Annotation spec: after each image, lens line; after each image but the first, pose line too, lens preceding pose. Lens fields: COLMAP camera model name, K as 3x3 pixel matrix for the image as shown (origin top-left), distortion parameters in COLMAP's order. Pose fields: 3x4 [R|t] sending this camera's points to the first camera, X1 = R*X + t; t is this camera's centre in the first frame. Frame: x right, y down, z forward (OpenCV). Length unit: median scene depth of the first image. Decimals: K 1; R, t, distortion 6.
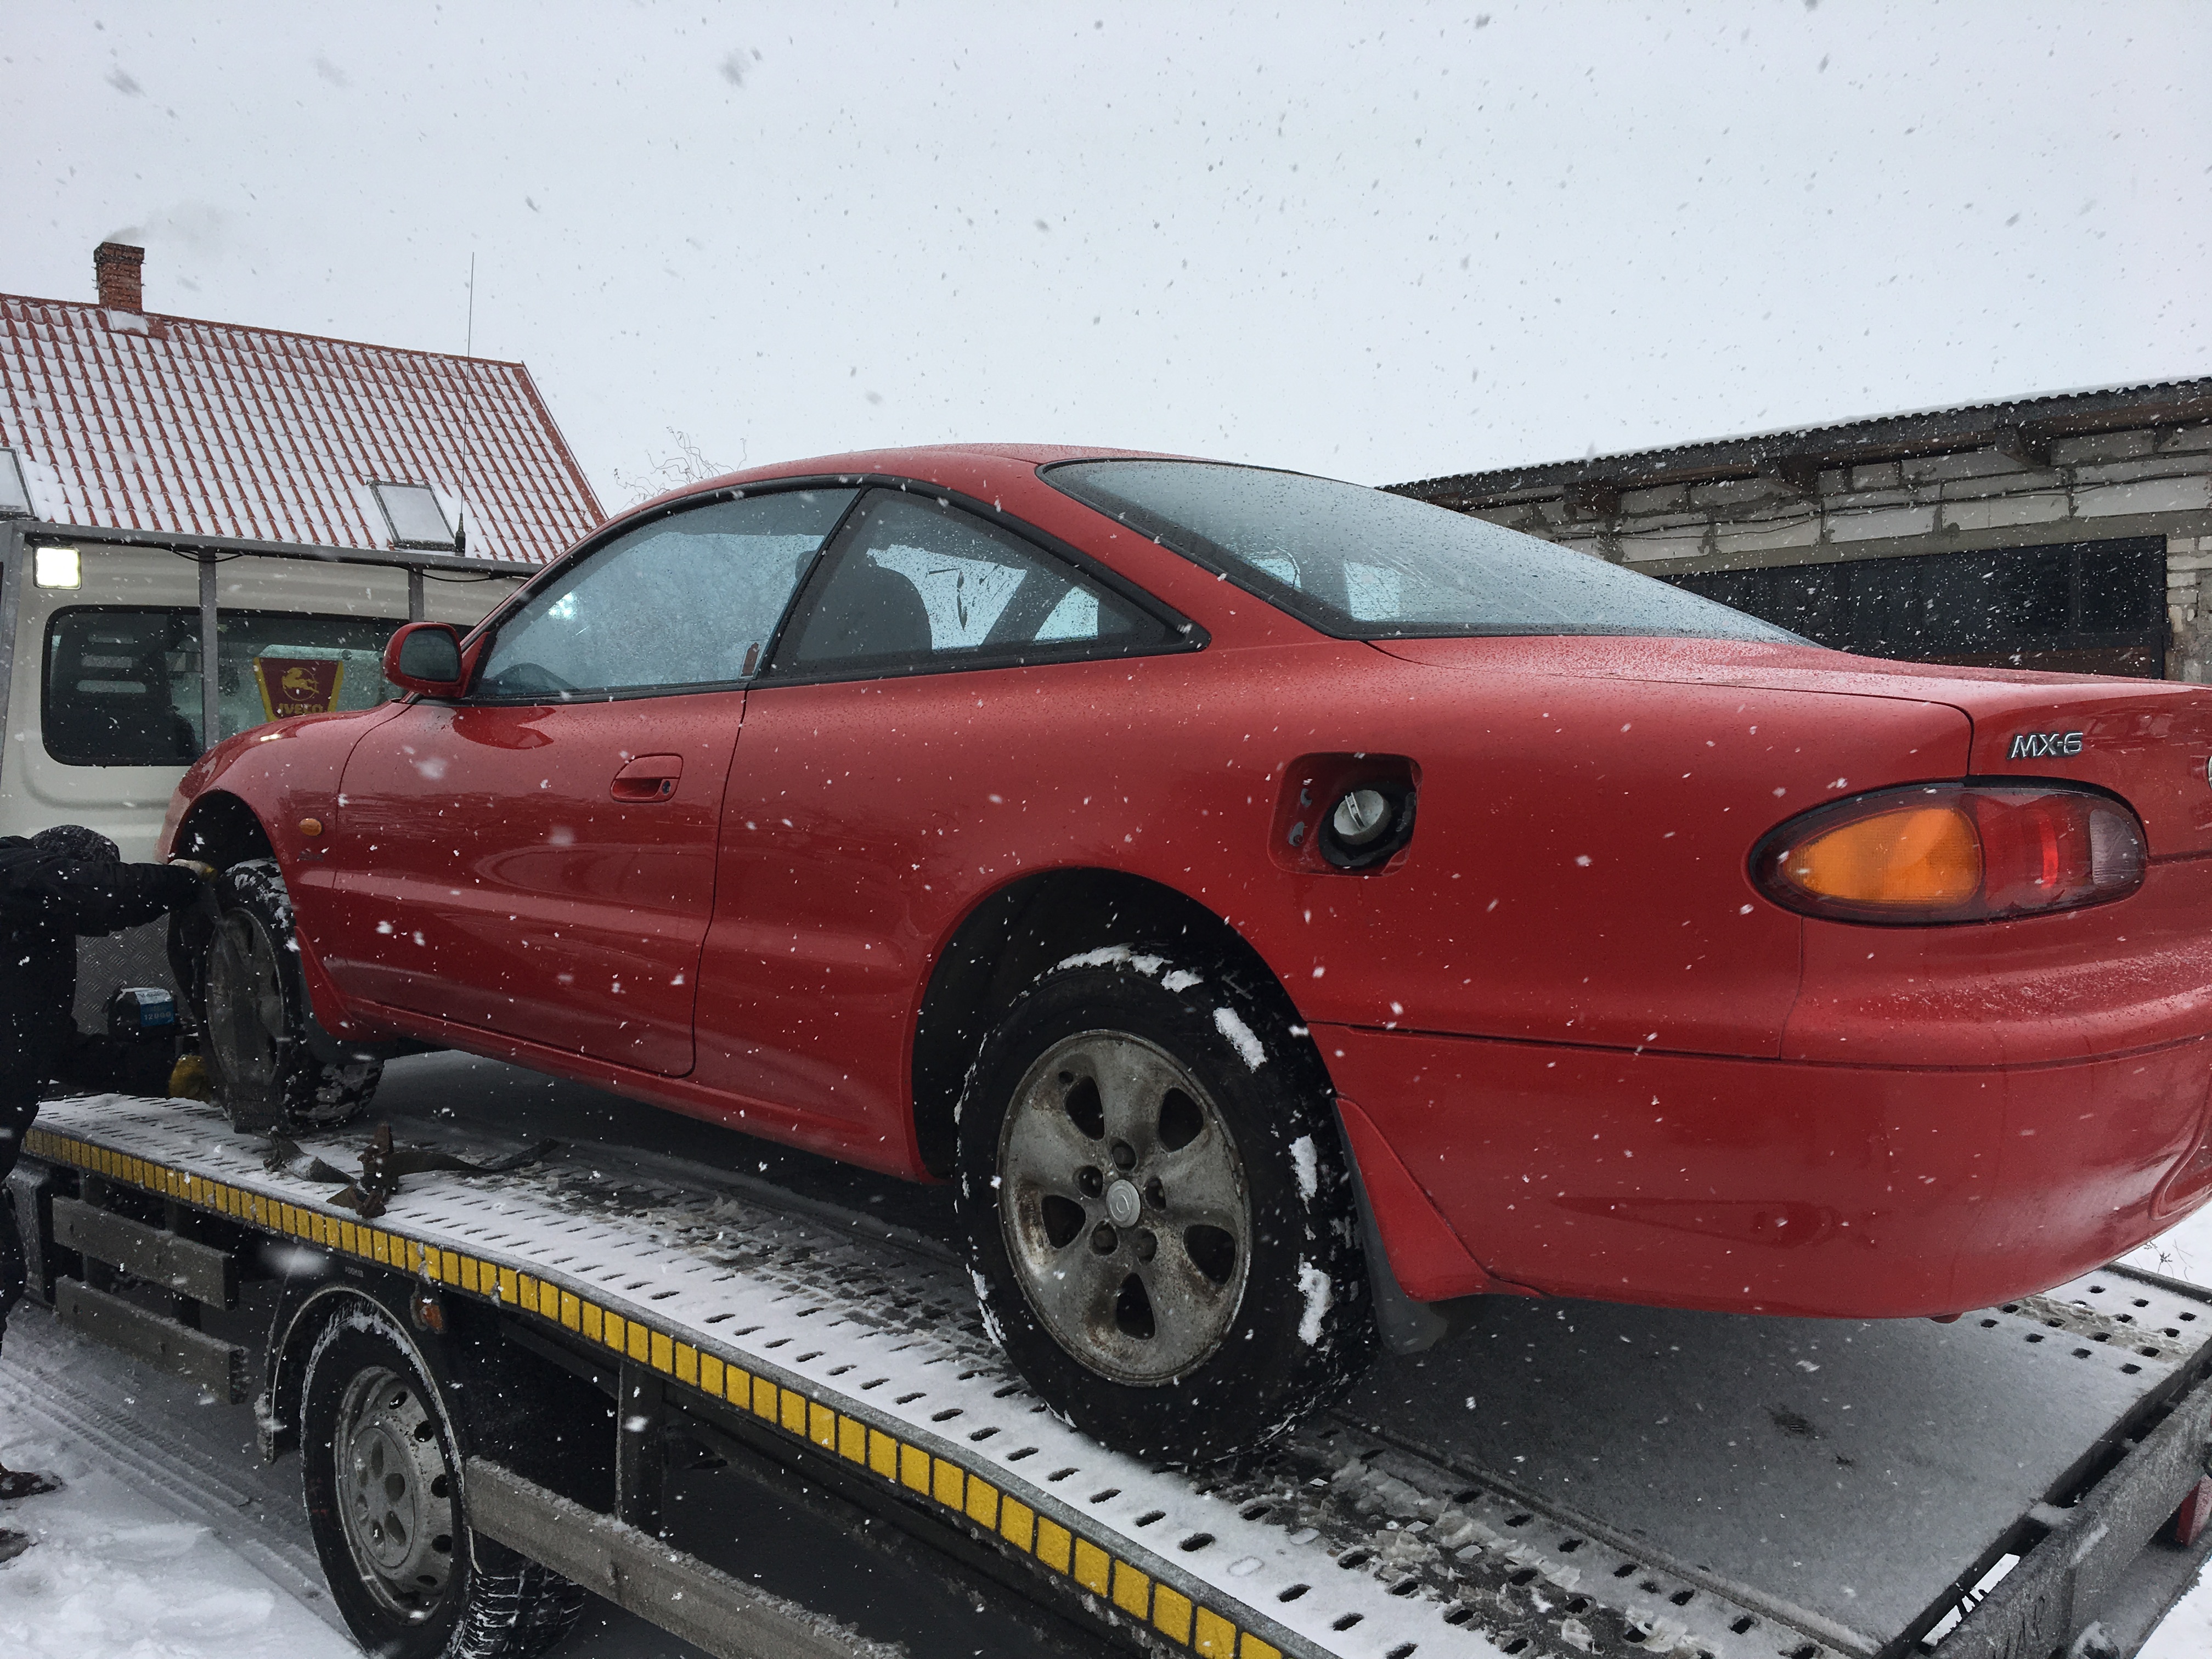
lens RADIAL K [[1875.5, 0, 1106.0], [0, 1875.5, 829.5], [0, 0, 1]] dist [0.035884, -0.040816]
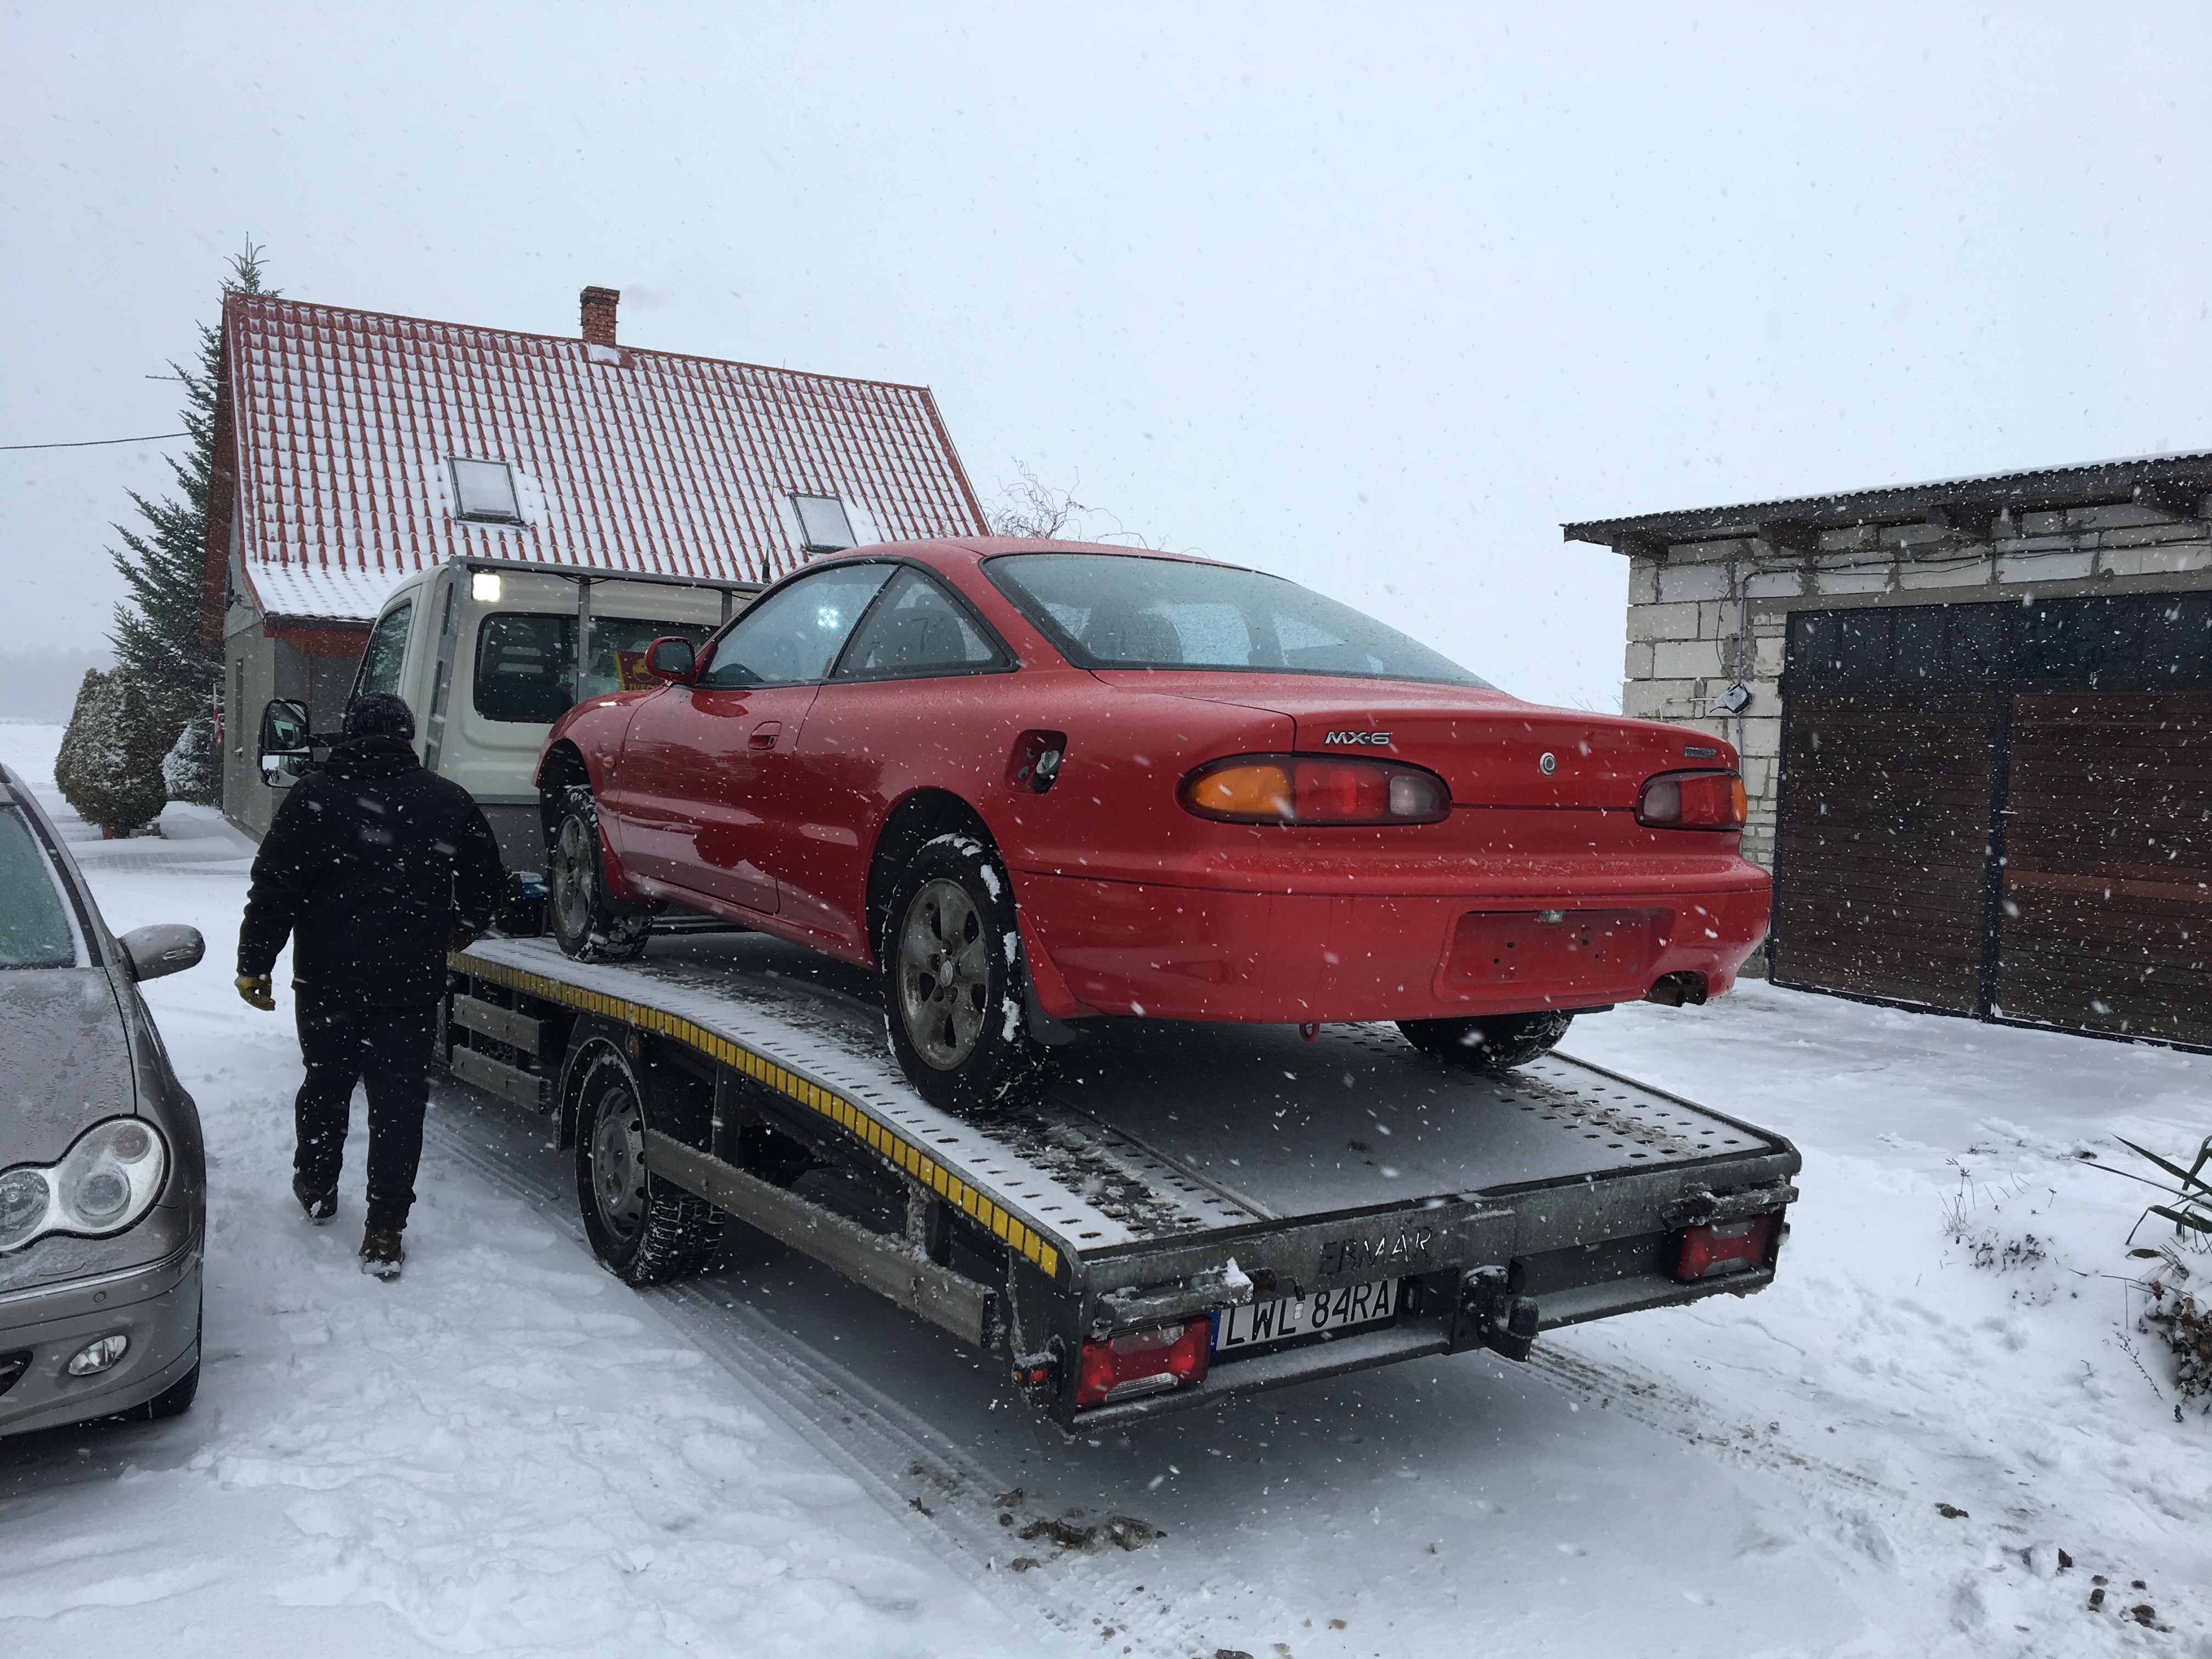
lens RADIAL K [[1854.7, 0, 1106.0], [0, 1854.7, 829.5], [0, 0, 1]] dist [0.075605, -0.113736]
pose [[0.975728, 0.050726, -0.213028, 0.129541], [-0.050598, 0.998701, 0.006055, 0.009668], [0.213059, 0.004870, 0.977027, -0.176786]]
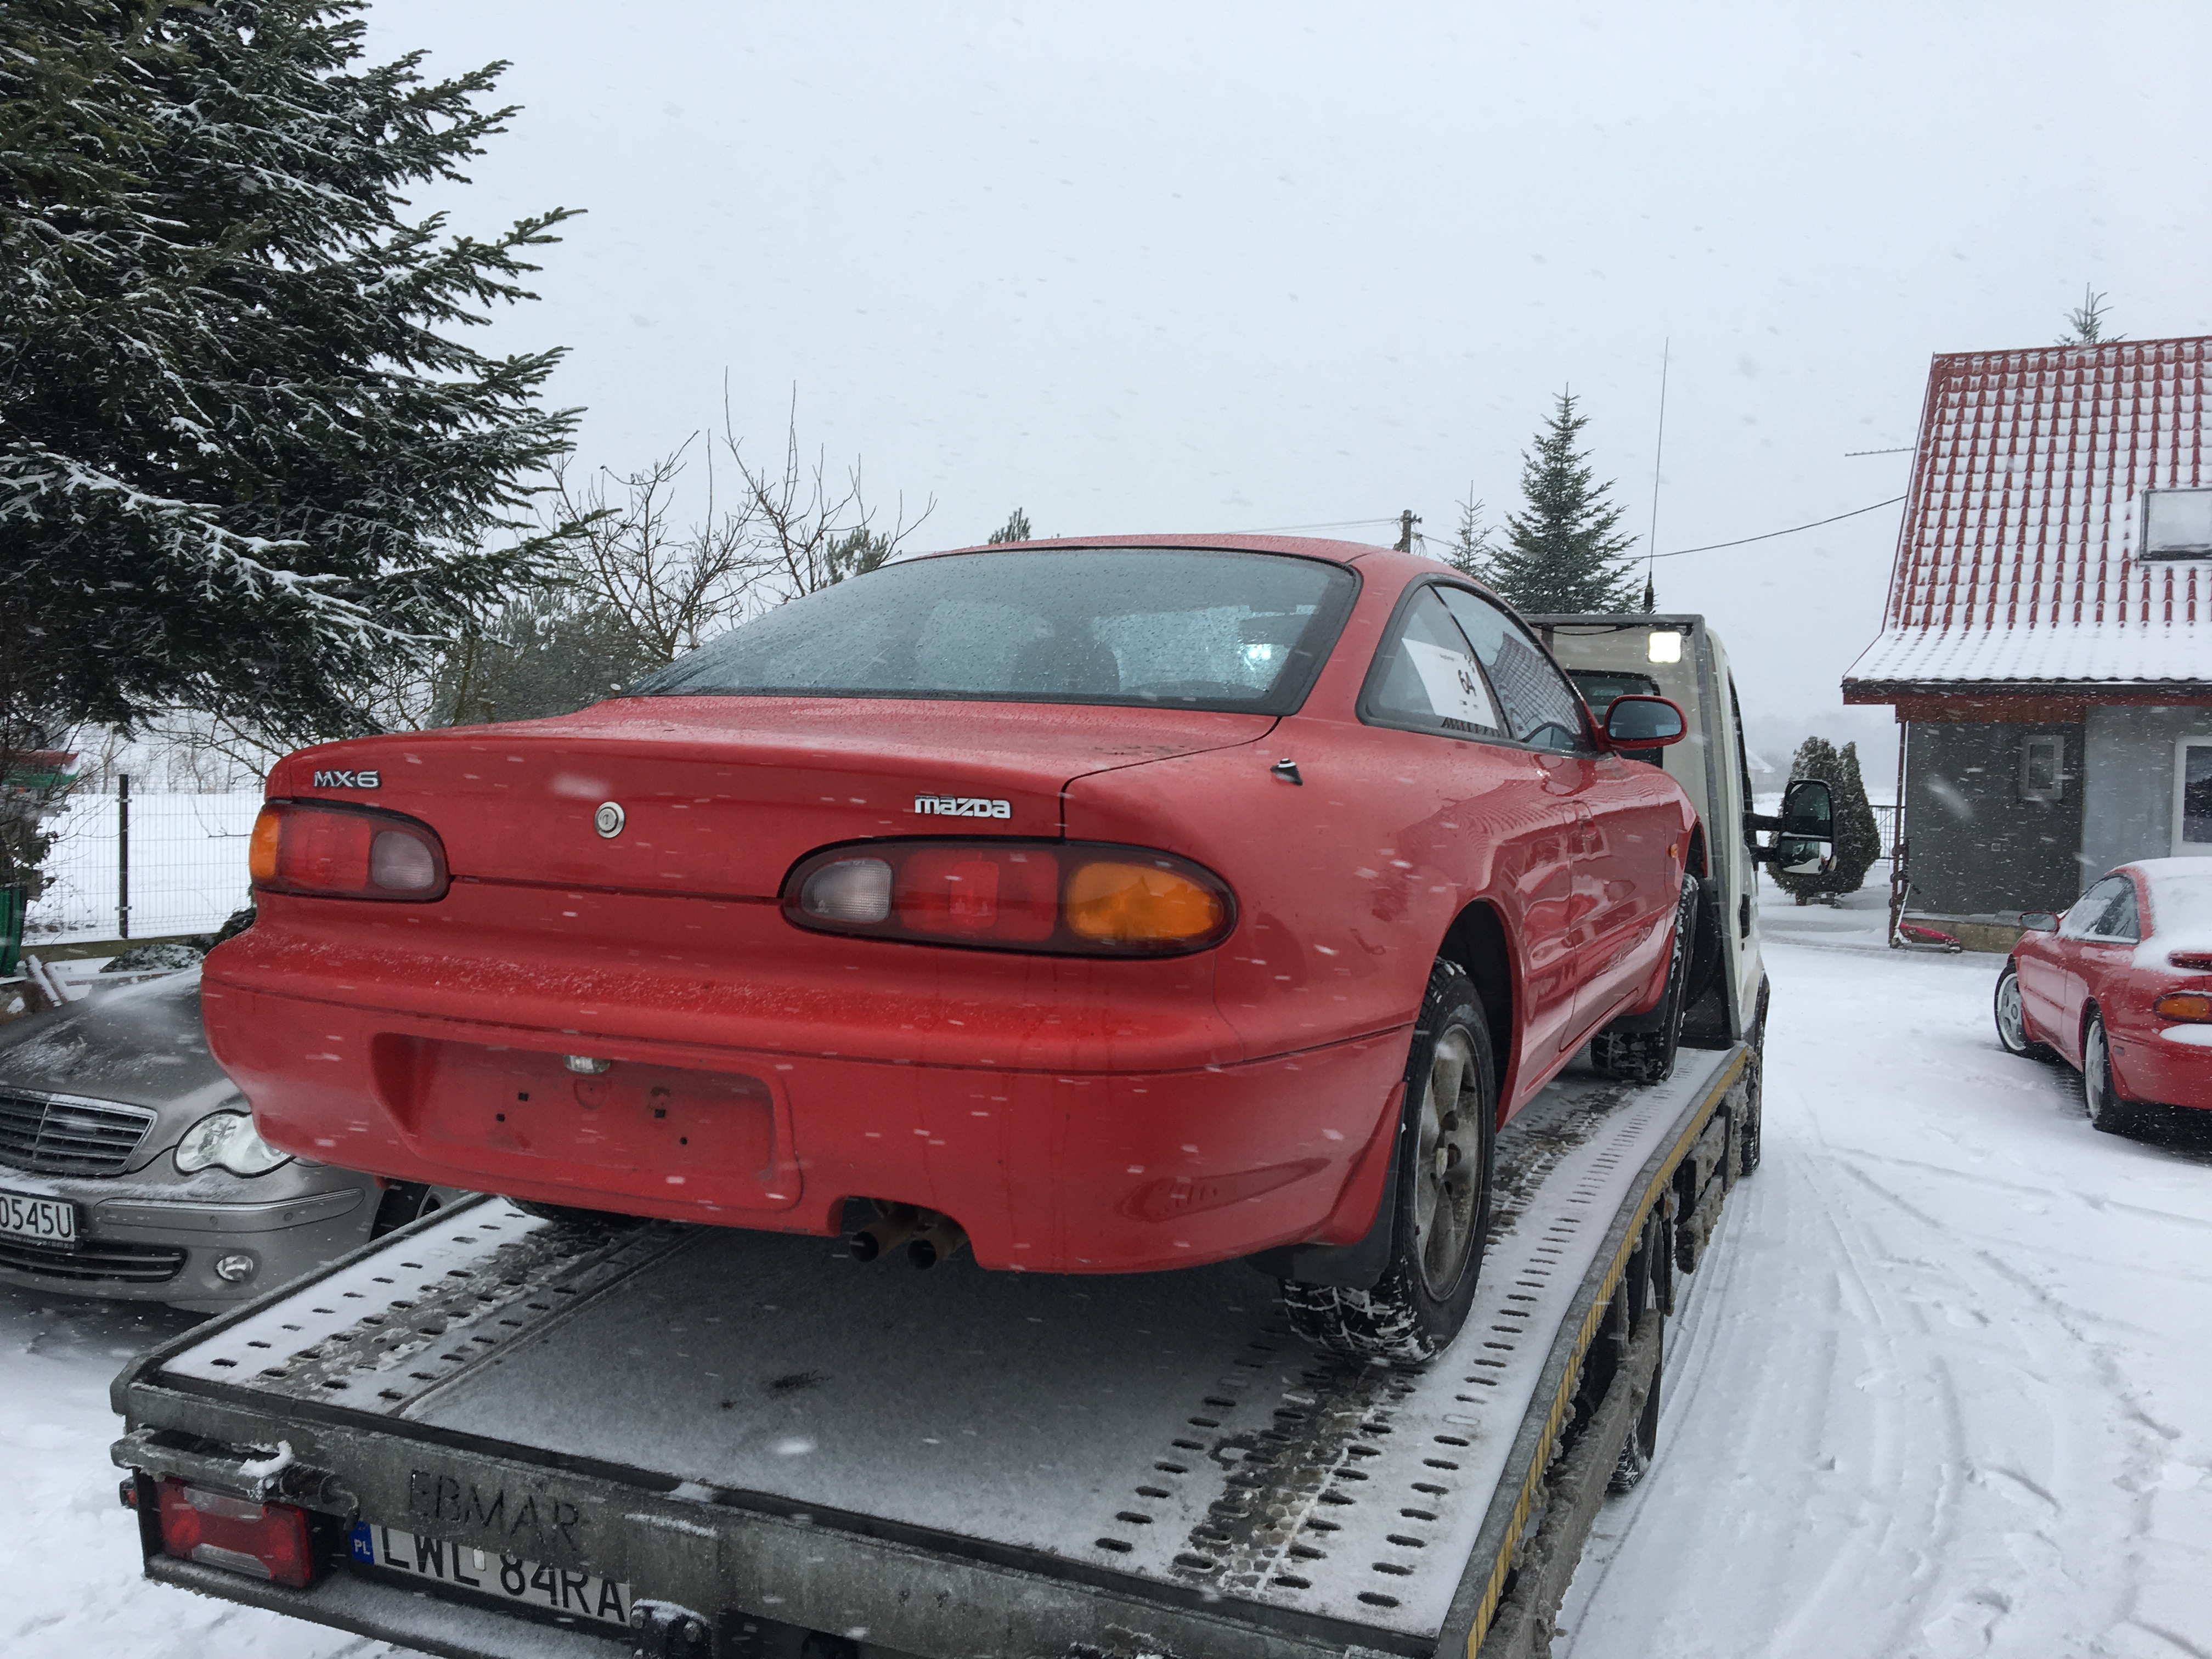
lens RADIAL K [[1854.7, 0, 1106.0], [0, 1854.7, 829.5], [0, 0, 1]] dist [0.075605, -0.113736]
pose [[0.335257, 0.055183, -0.940509, 0.395676], [-0.070872, 0.996932, 0.033230, -0.018611], [0.939457, 0.055515, 0.338140, 0.209885]]
